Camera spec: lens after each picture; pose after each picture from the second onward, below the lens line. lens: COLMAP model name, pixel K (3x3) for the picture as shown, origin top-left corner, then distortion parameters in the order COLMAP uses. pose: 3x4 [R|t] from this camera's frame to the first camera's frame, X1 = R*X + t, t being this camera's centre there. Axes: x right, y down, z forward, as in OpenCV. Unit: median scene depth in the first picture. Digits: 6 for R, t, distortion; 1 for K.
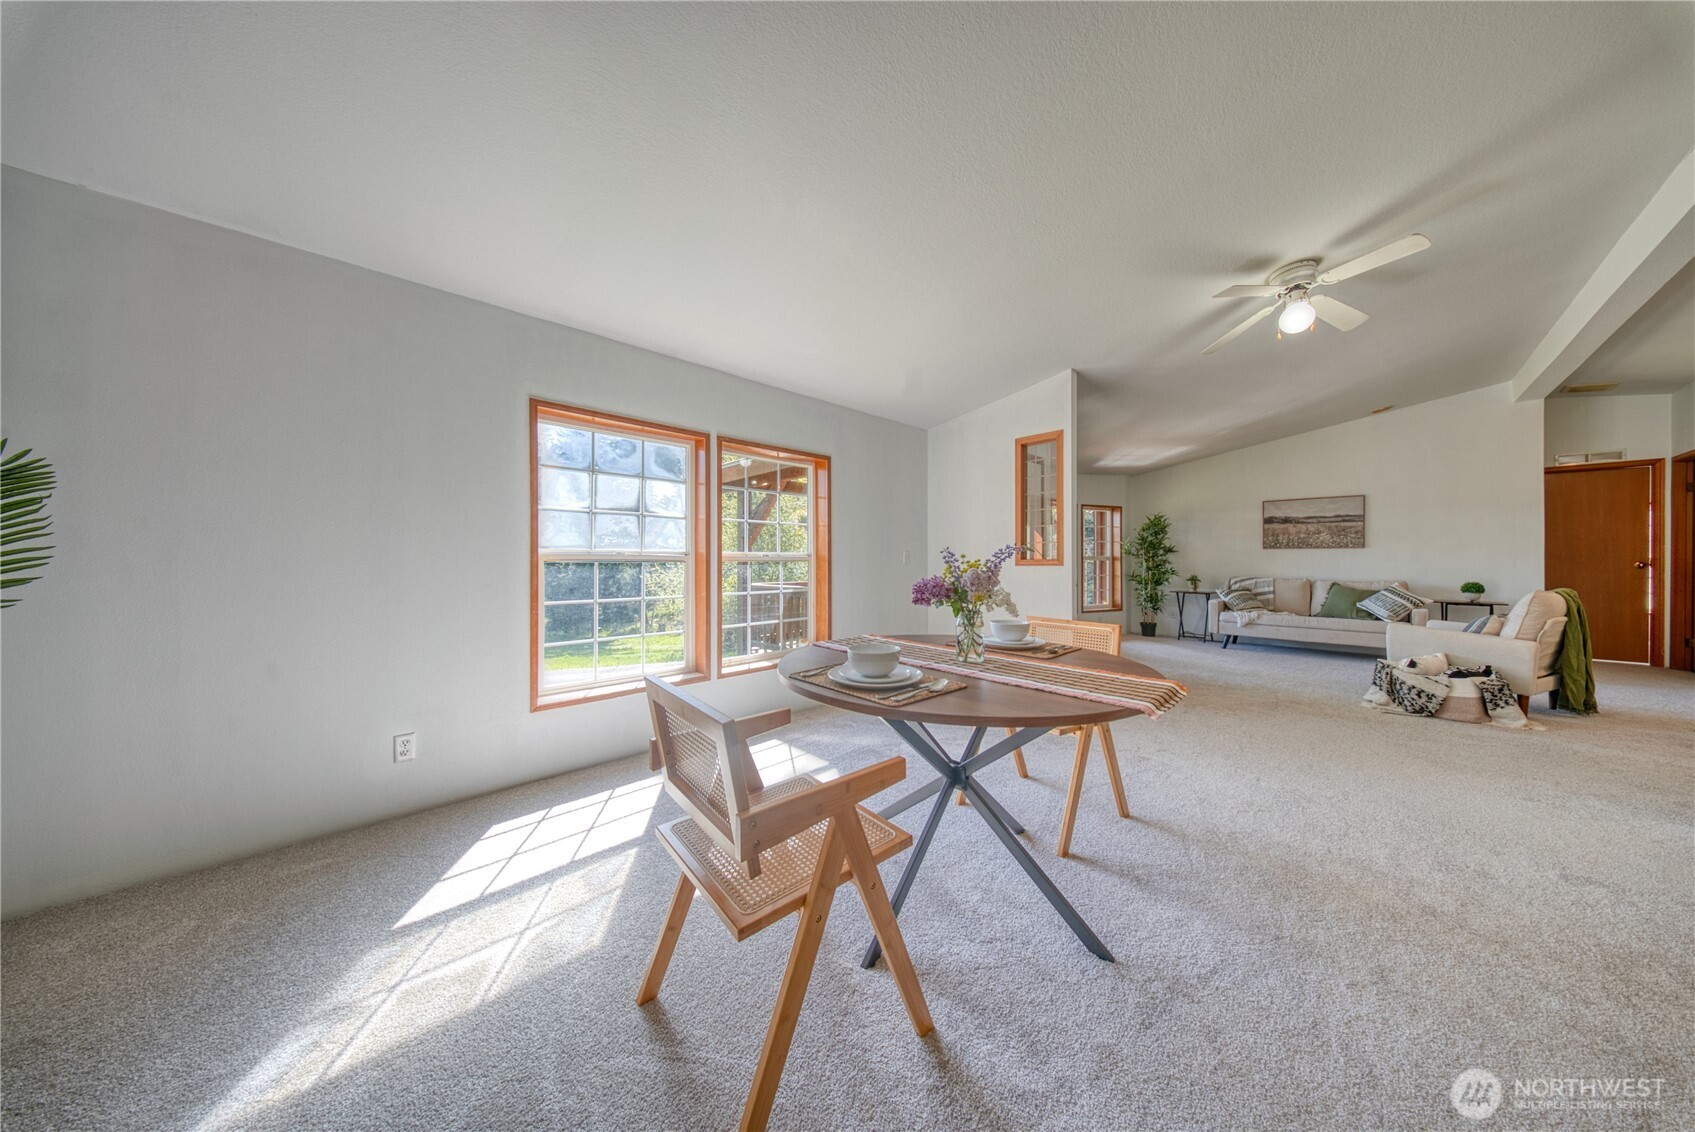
lens RADIAL K [[508.5, 0, 845.7], [0, 508.5, 563.9], [0, 0, 1]] dist [0.000160, -0.000102]
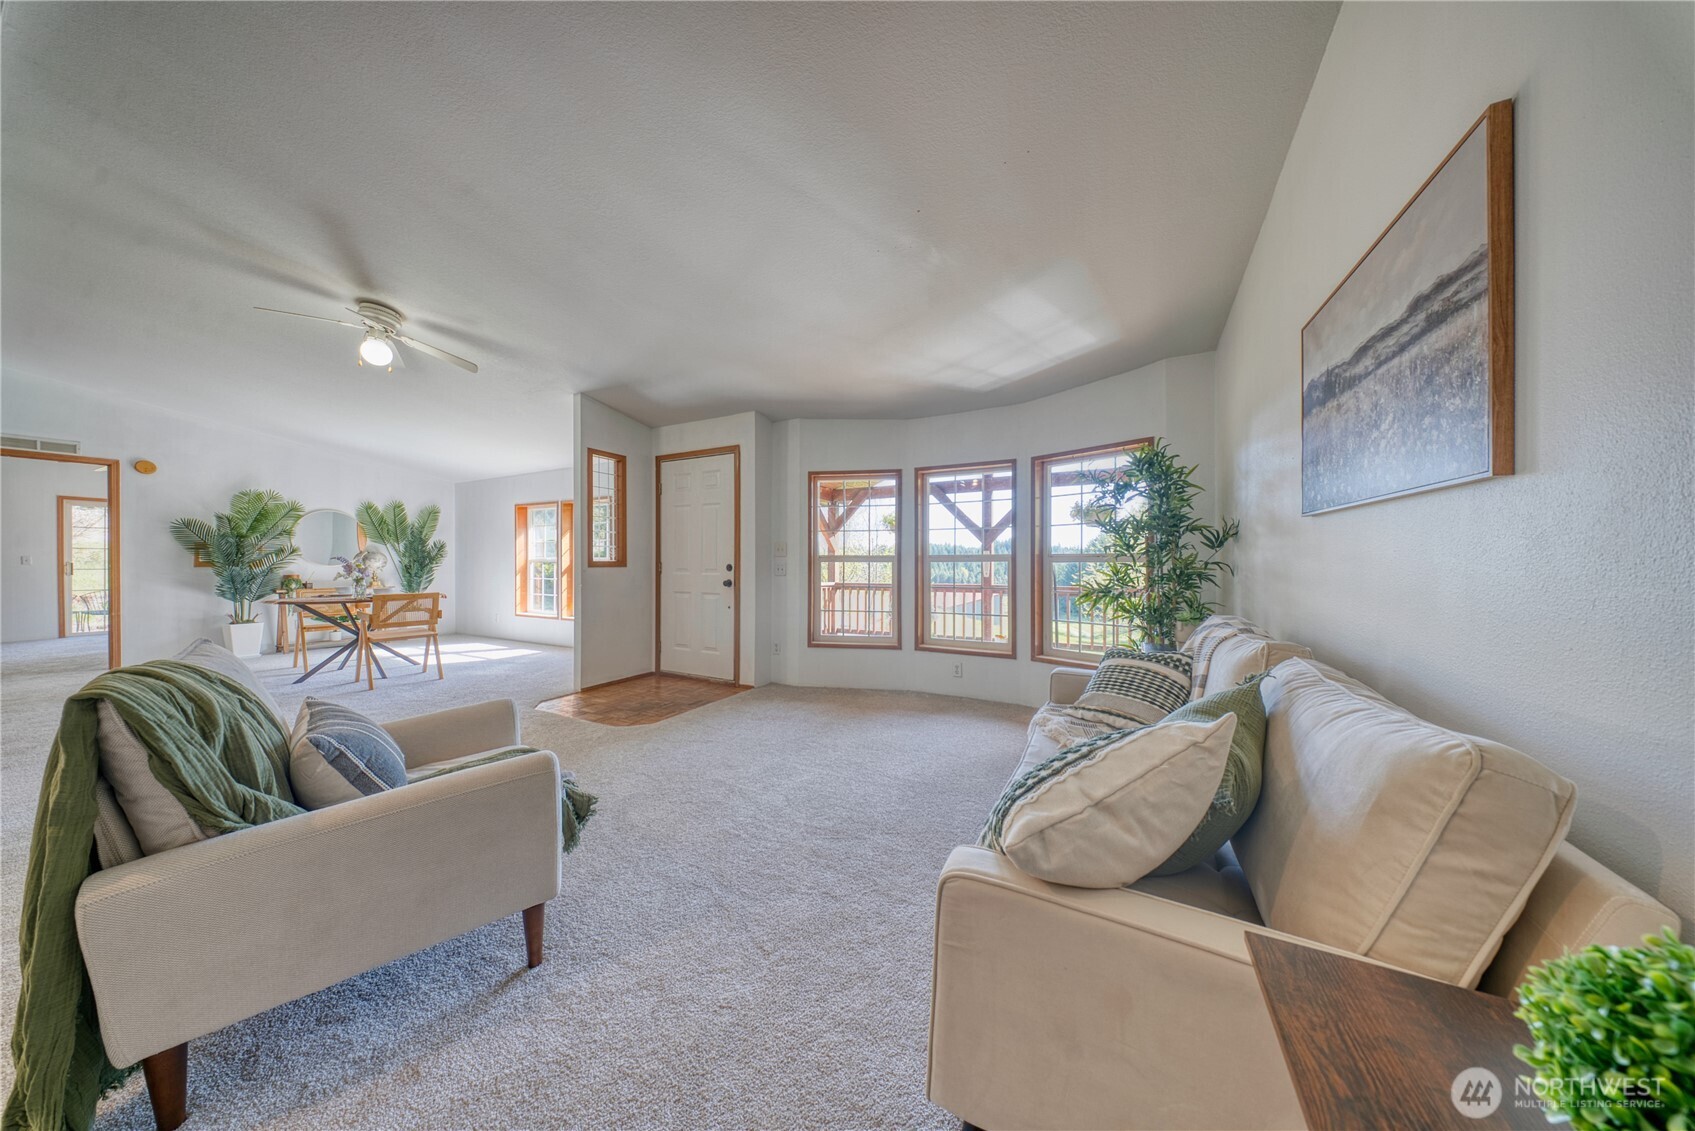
lens RADIAL K [[505.8, 0, 847.3], [0, 505.8, 570.1], [0, 0, 1]] dist [-0.001721, -0.000195]
pose [[0.314628, 0.013407, -0.949120, 1.042290], [-0.004692, 0.999910, 0.012569, -0.004652], [0.949204, 0.000499, 0.314662, 0.737360]]
